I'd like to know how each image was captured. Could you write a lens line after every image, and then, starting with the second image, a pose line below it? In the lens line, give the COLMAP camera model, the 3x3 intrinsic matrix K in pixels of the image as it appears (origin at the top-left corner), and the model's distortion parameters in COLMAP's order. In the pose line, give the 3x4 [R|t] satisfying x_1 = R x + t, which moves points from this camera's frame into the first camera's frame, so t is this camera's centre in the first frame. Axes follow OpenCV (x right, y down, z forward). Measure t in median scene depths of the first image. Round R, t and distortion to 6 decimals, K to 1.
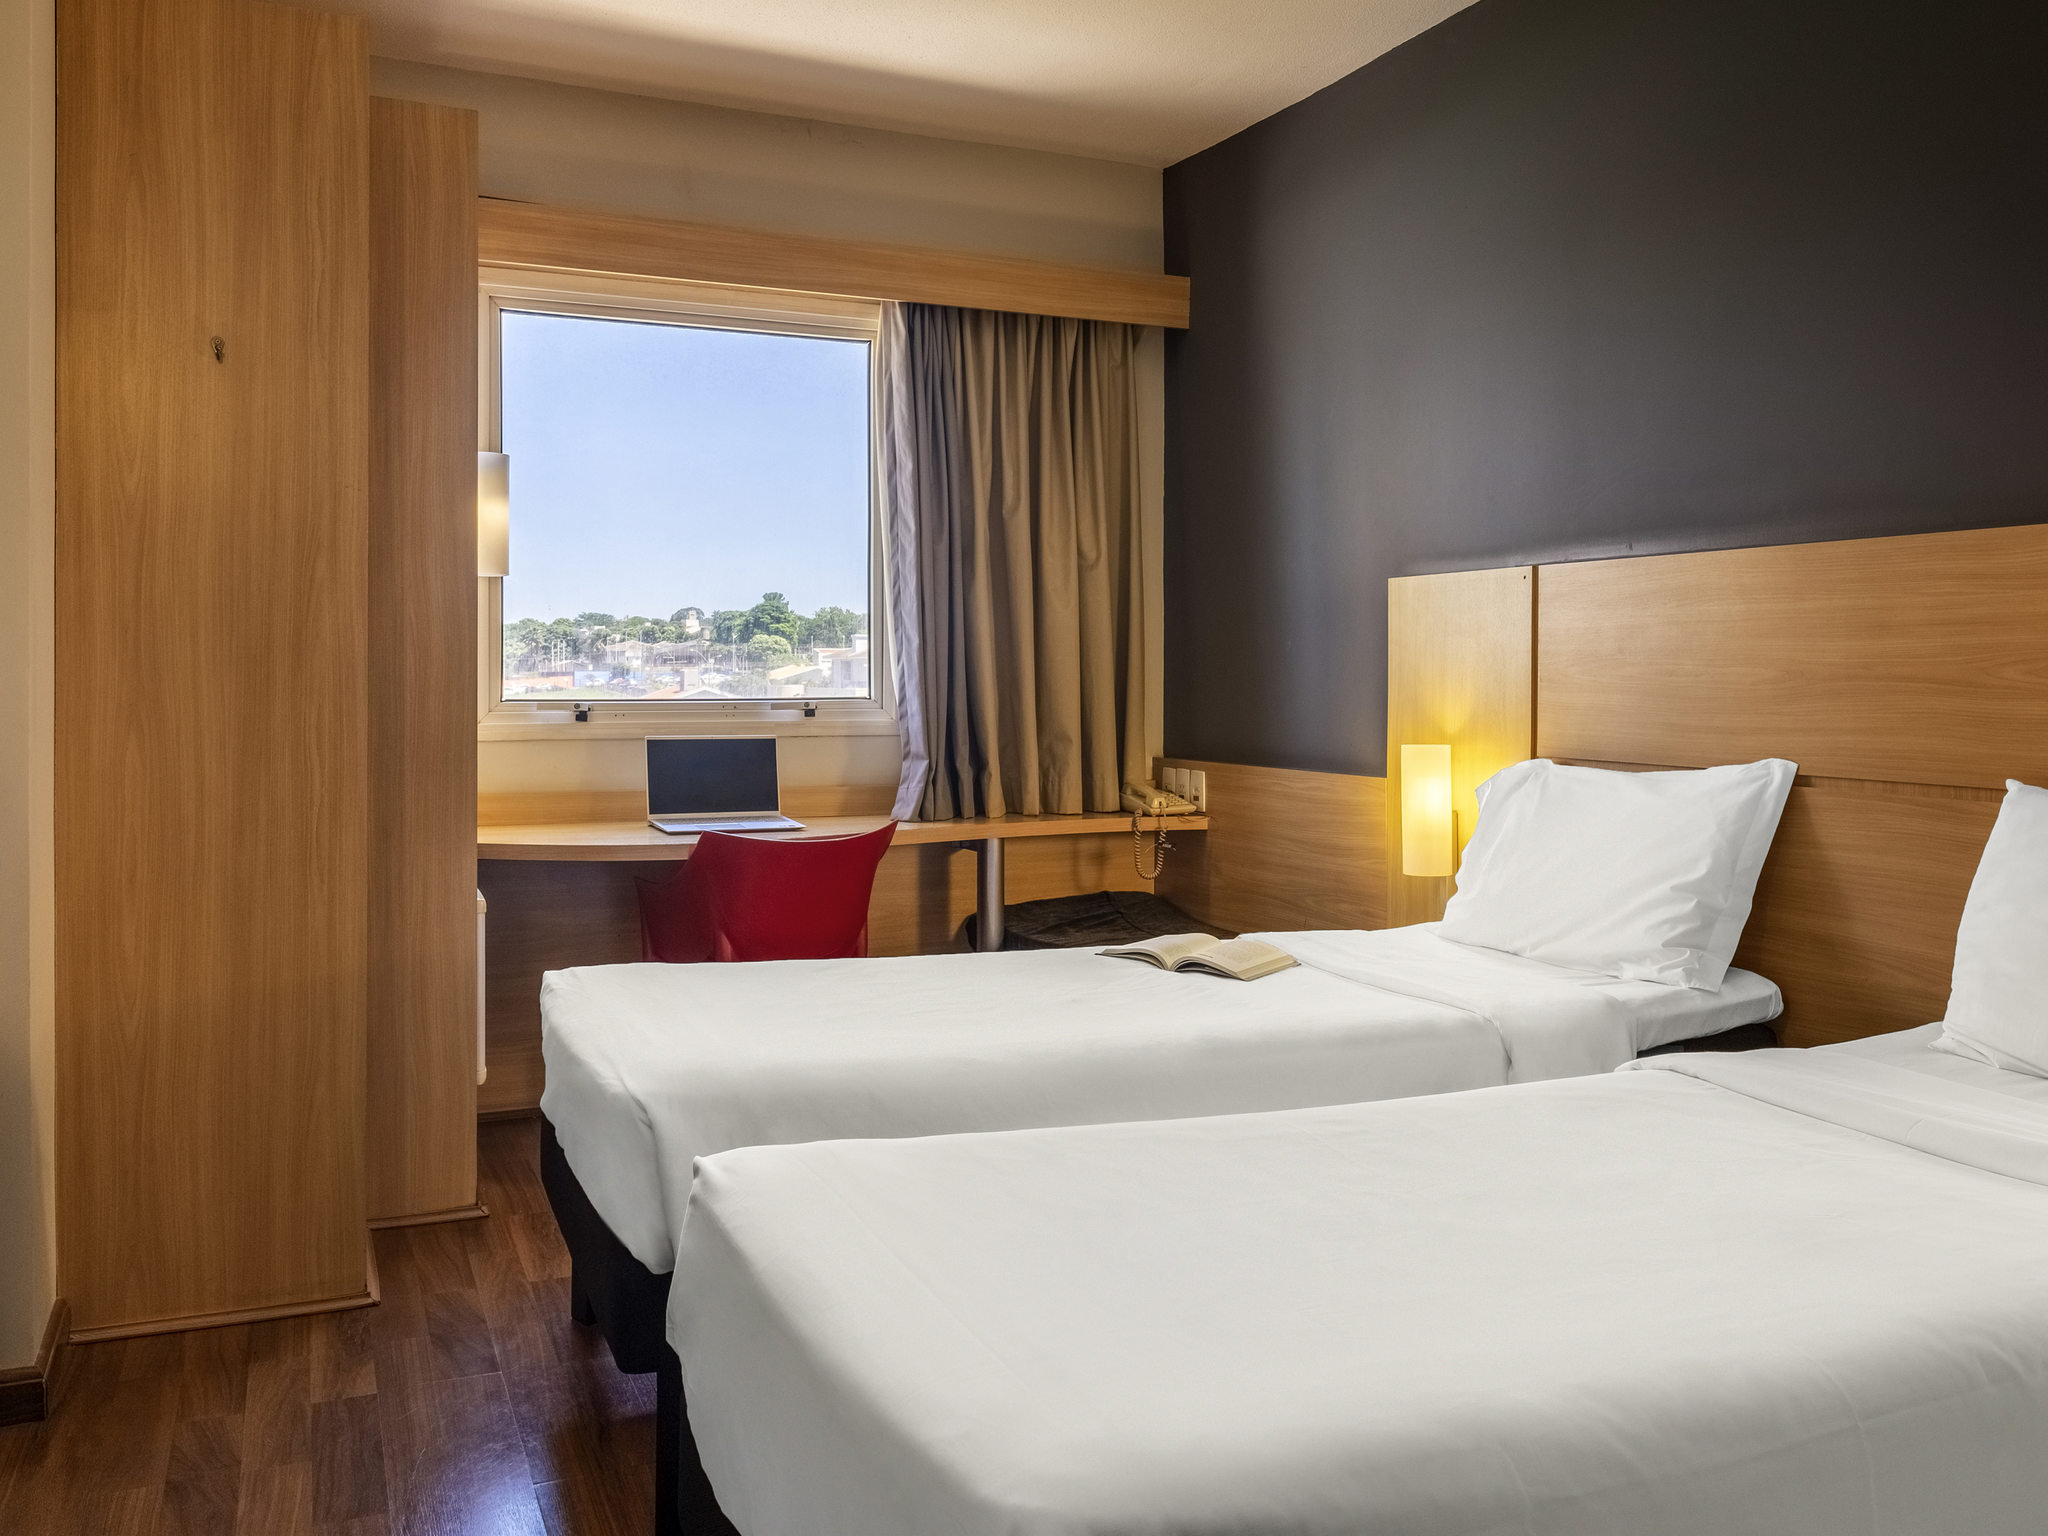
lens RADIAL K [[1715.5, 0, 1024.0], [0, 1715.5, 768.0], [0, 0, 1]] dist [-0.008301, -0.000294]
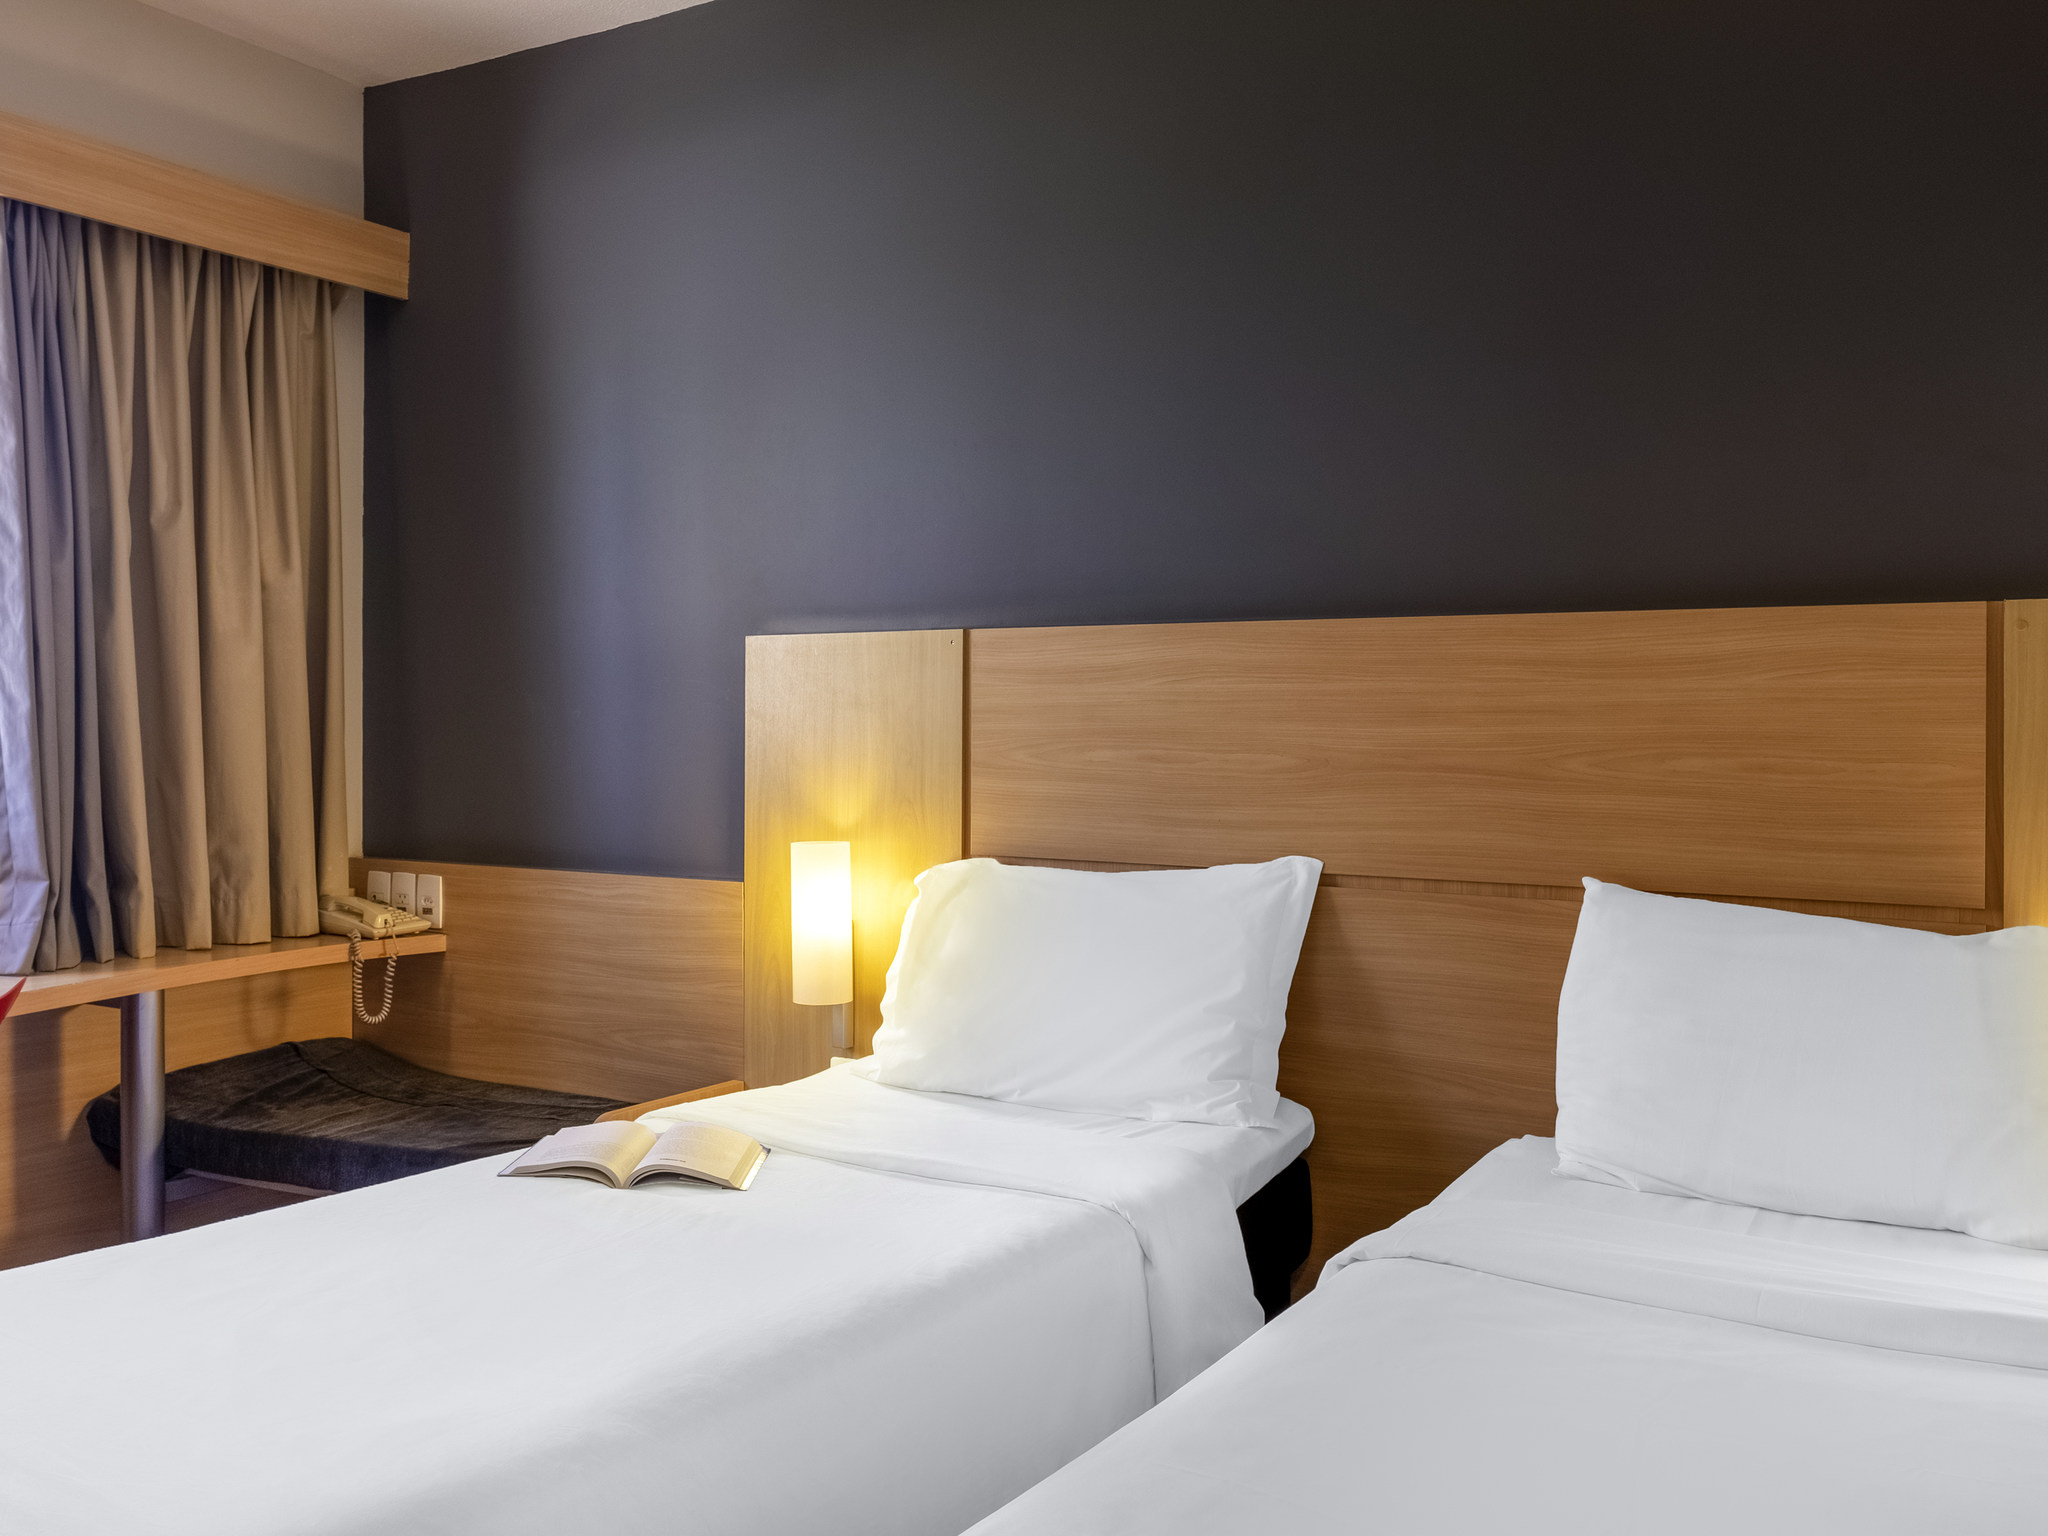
lens RADIAL K [[1715.5, 0, 1024.0], [0, 1715.5, 768.0], [0, 0, 1]] dist [-0.008301, -0.000294]
pose [[0.812744, -0.010925, 0.582518, -0.134220], [0.026945, 0.999459, -0.018850, -0.025719], [-0.581997, 0.031017, 0.812599, 0.234196]]
